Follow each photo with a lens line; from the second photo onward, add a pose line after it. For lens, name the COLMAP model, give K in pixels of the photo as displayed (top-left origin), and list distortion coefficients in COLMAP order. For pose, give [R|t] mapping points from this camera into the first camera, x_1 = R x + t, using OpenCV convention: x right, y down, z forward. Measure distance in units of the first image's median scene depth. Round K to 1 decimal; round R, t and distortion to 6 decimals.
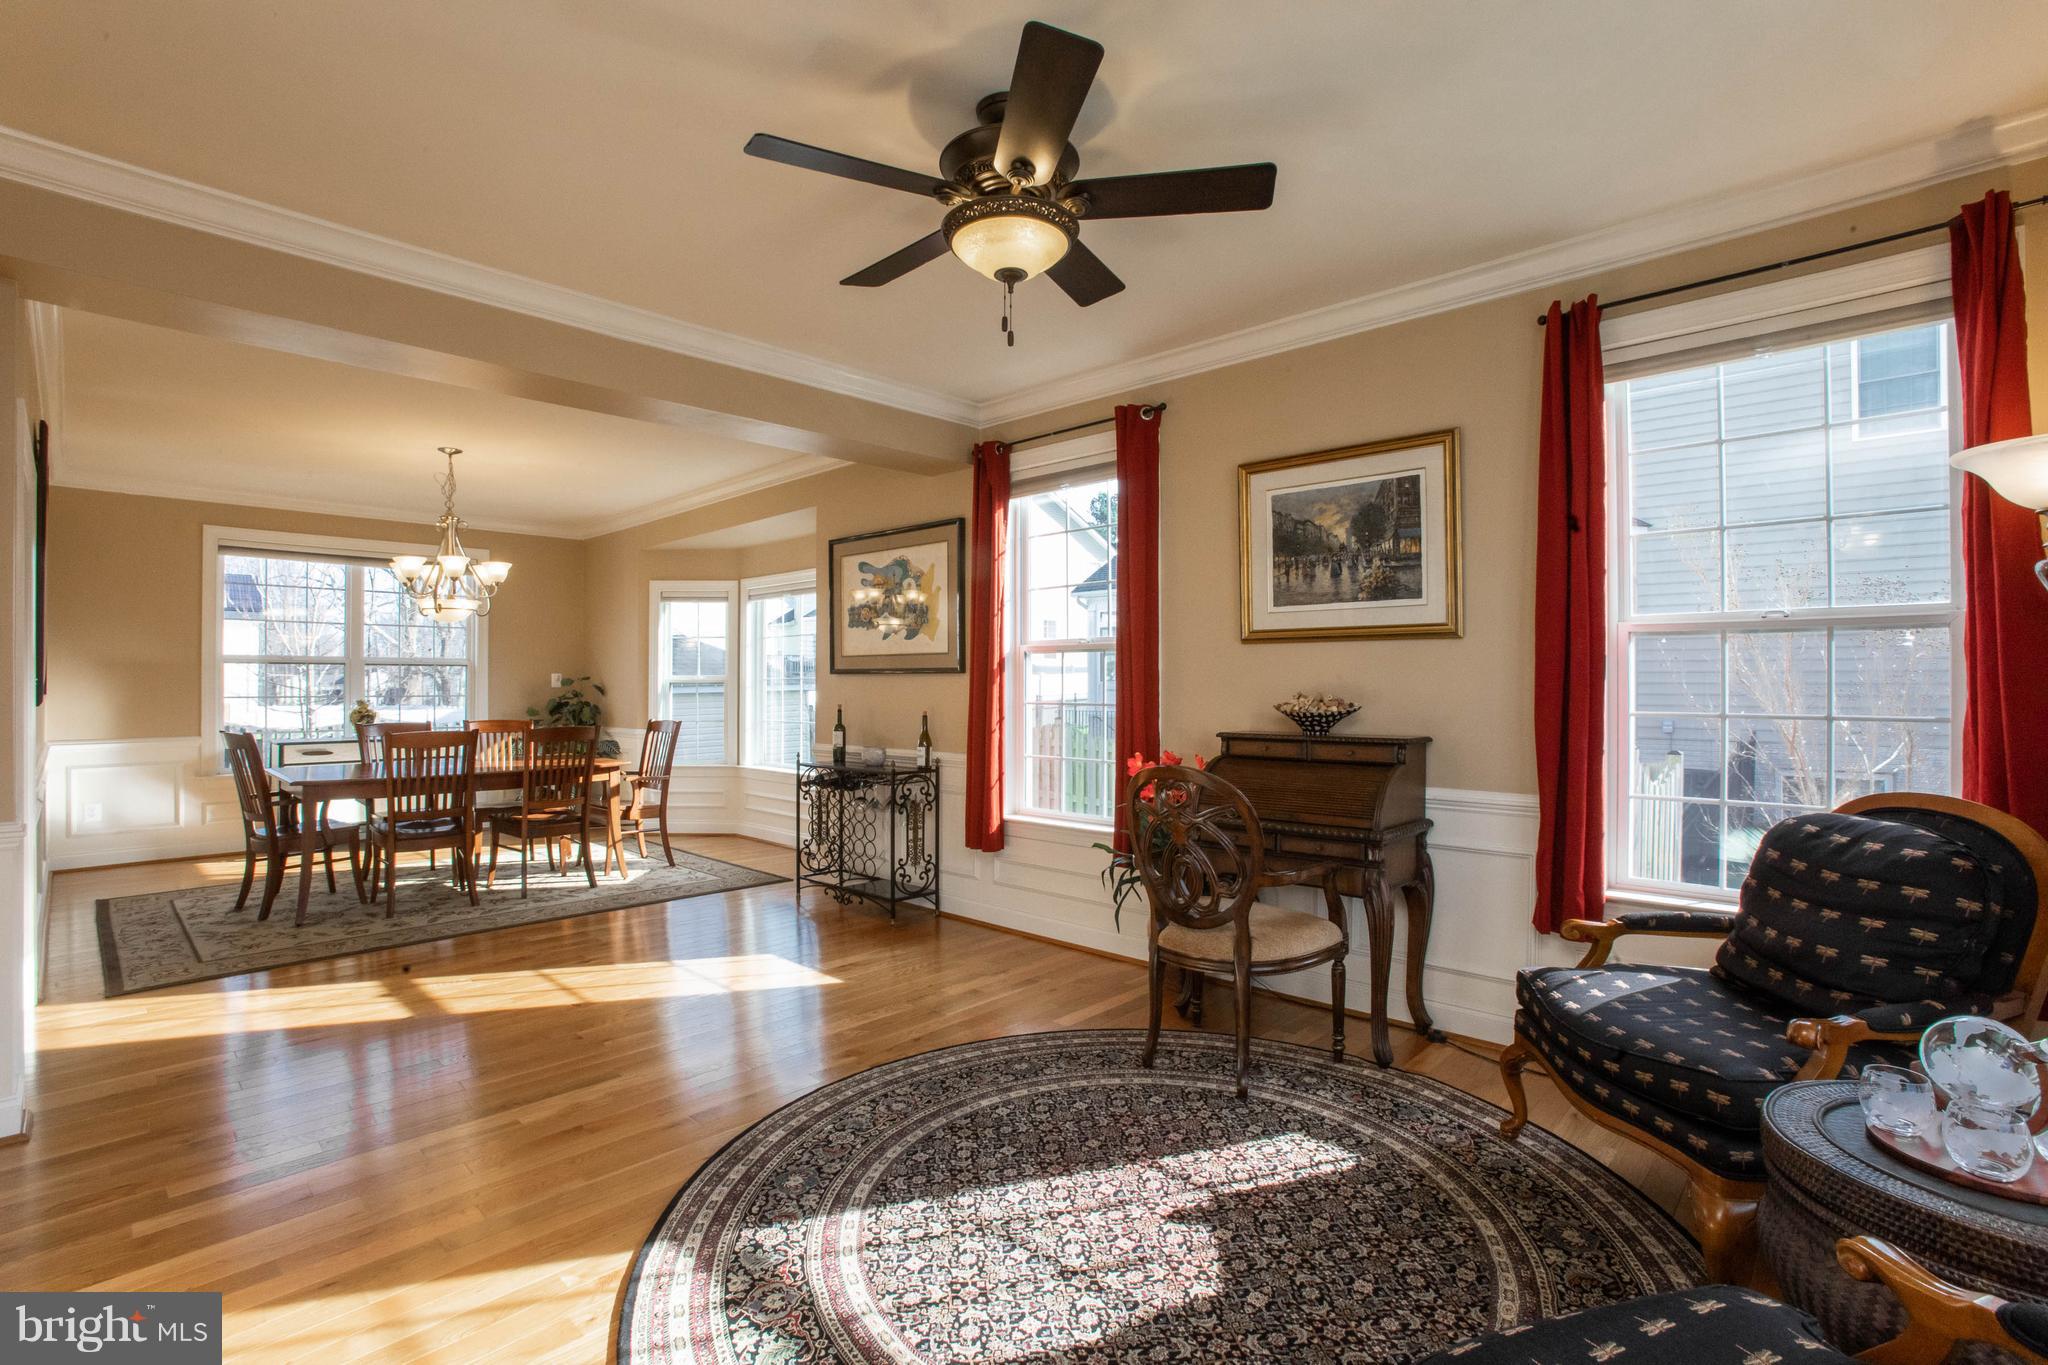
lens RADIAL K [[937.9, 0, 1028.9], [0, 937.9, 675.3], [0, 0, 1]] dist [-0.040487, 0.007649]
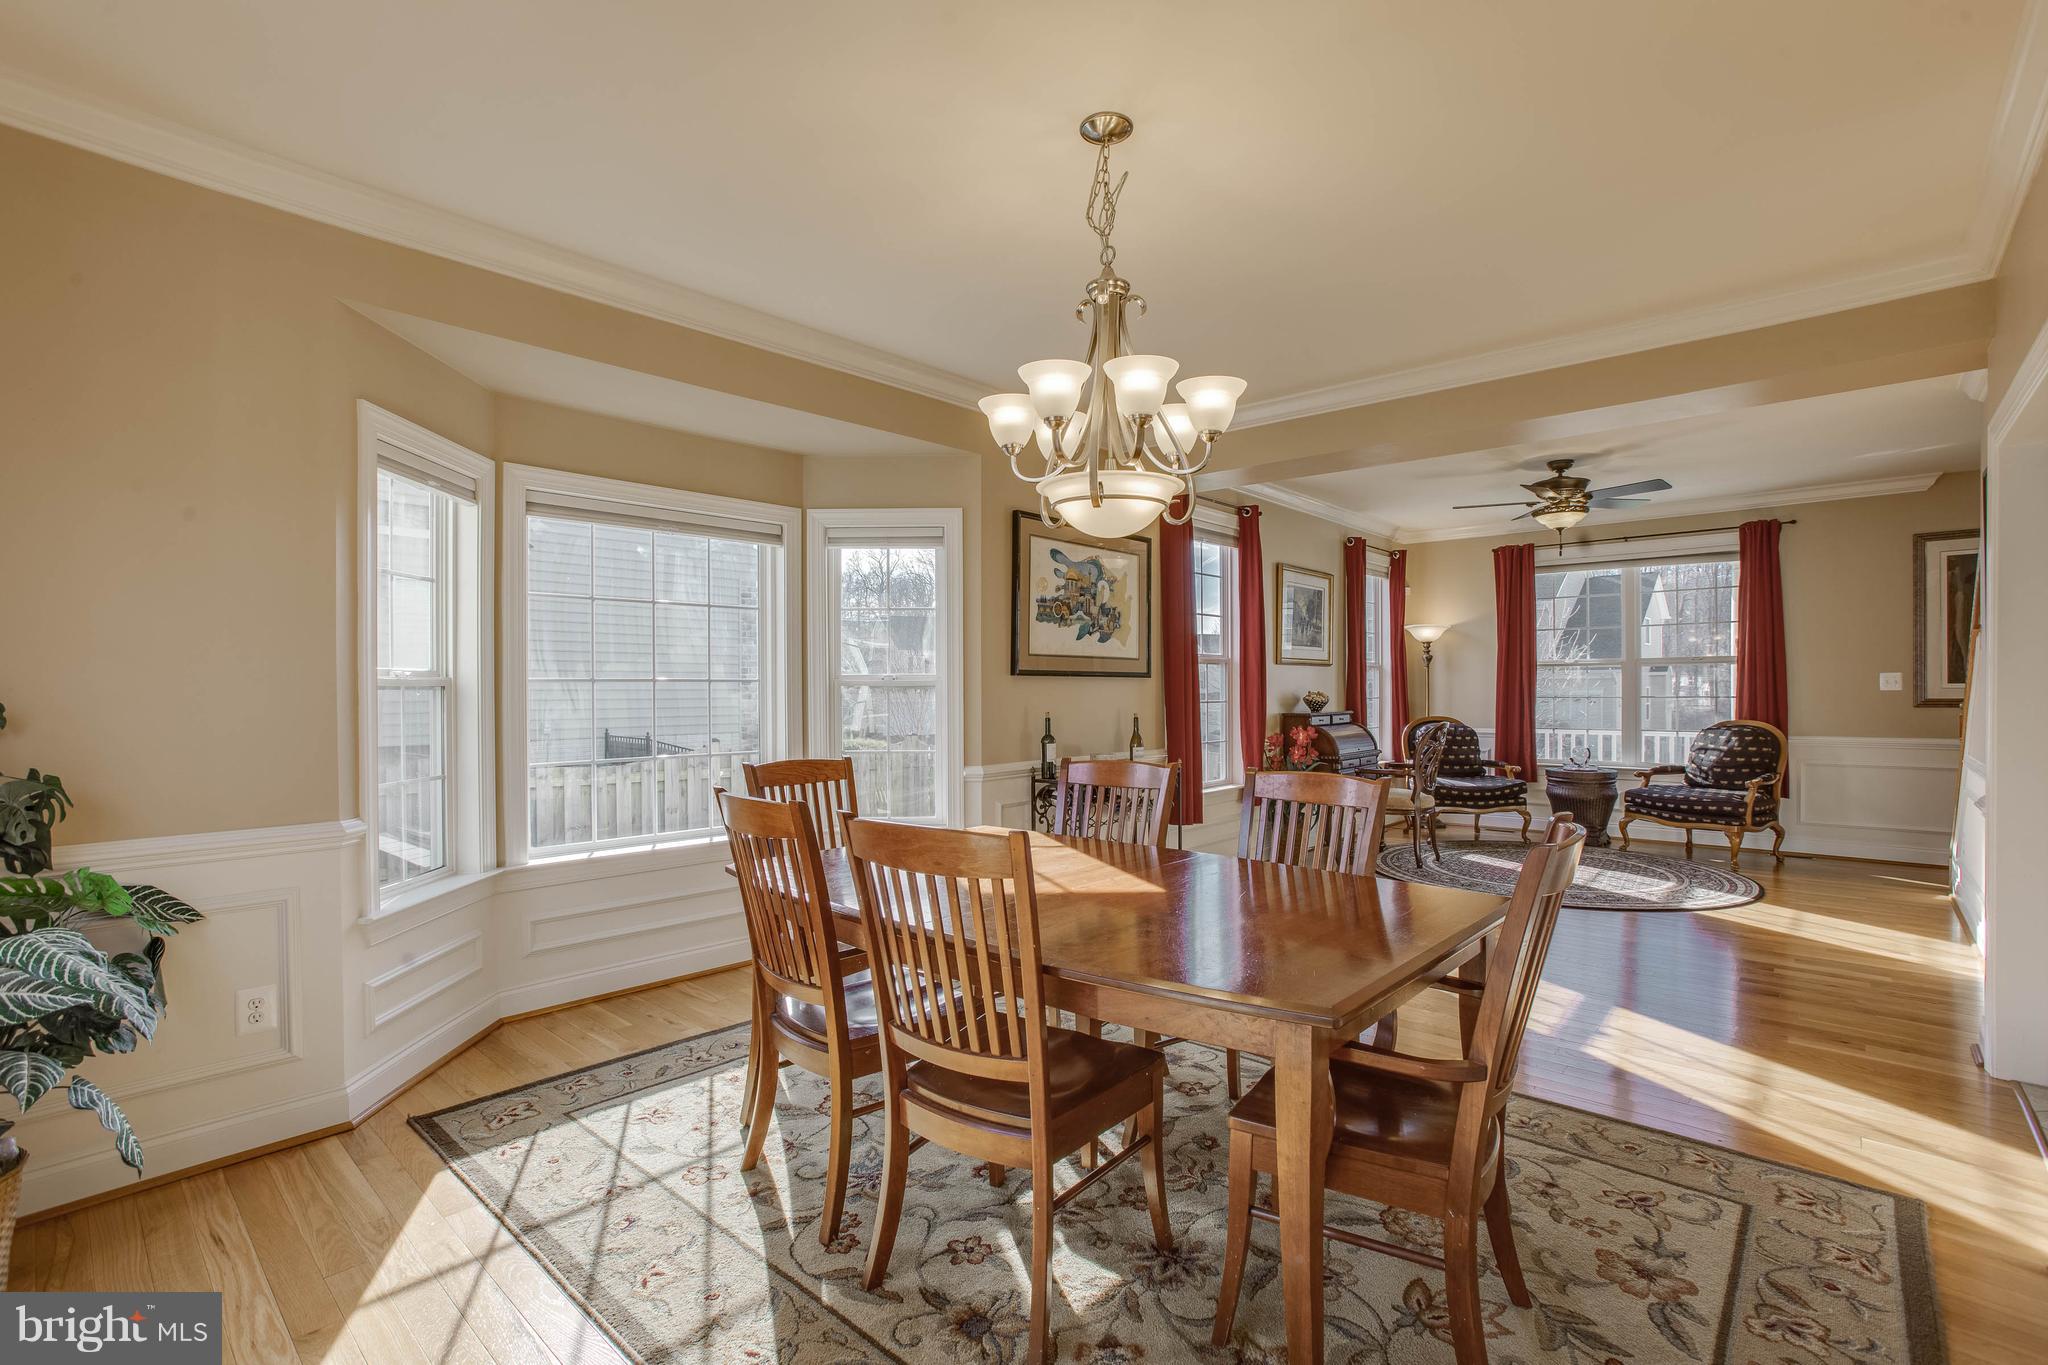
lens RADIAL K [[931.5, 0, 1036.9], [0, 931.5, 685.1], [0, 0, 1]] dist [-0.034652, 0.012133]
pose [[-0.010156, 0.007761, 0.999918, -1.042883], [-0.005162, 0.999956, -0.007813, 0.013156], [-0.999935, -0.005241, -0.010115, 1.022055]]
